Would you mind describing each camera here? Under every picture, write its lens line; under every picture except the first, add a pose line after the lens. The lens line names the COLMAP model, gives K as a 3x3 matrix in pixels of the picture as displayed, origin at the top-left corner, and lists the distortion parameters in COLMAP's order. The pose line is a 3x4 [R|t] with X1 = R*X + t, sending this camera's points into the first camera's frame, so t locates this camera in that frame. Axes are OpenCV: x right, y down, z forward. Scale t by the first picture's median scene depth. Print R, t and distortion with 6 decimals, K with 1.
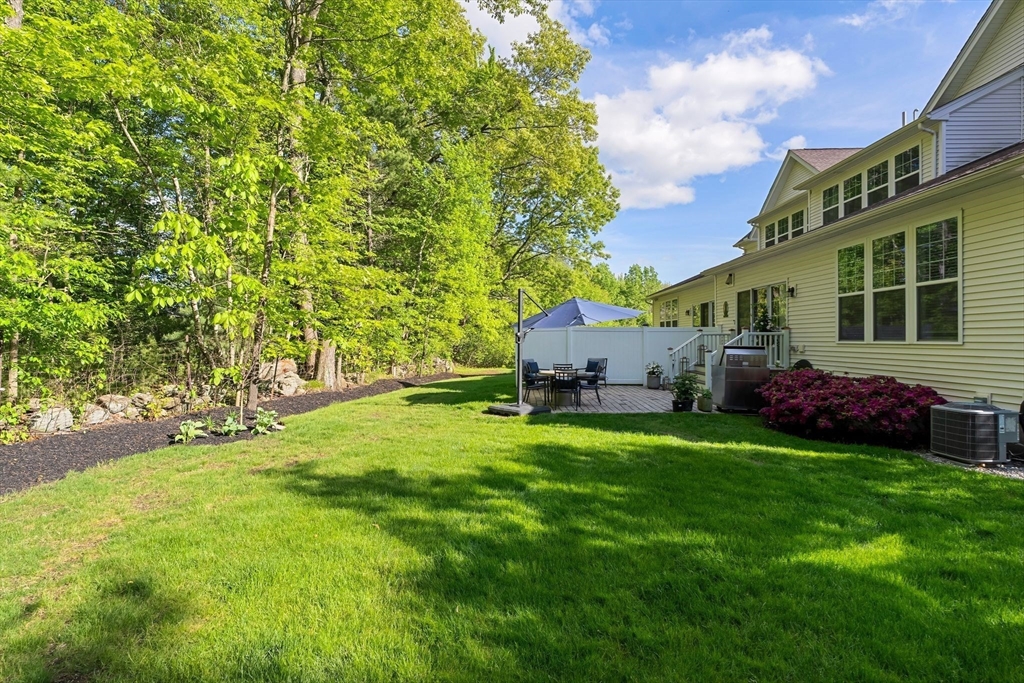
lens RADIAL K [[469.0, 0, 528.5], [0, 469.0, 340.4], [0, 0, 1]] dist [0.000260, 0.000212]
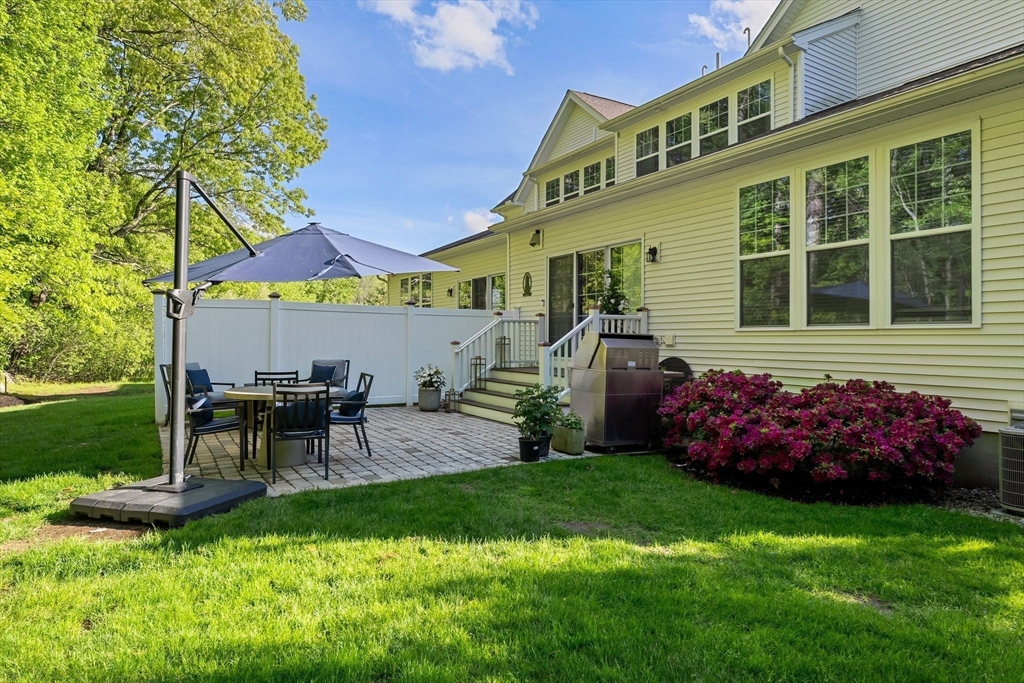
lens RADIAL K [[587.2, 0, 515.4], [0, 587.2, 334.6], [0, 0, 1]] dist [-0.000444, 0.001102]
pose [[0.860822, 0.009137, 0.508824, -0.021581], [-0.004772, 0.999940, -0.009882, 0.017865], [-0.508883, 0.006079, 0.860814, 0.383101]]
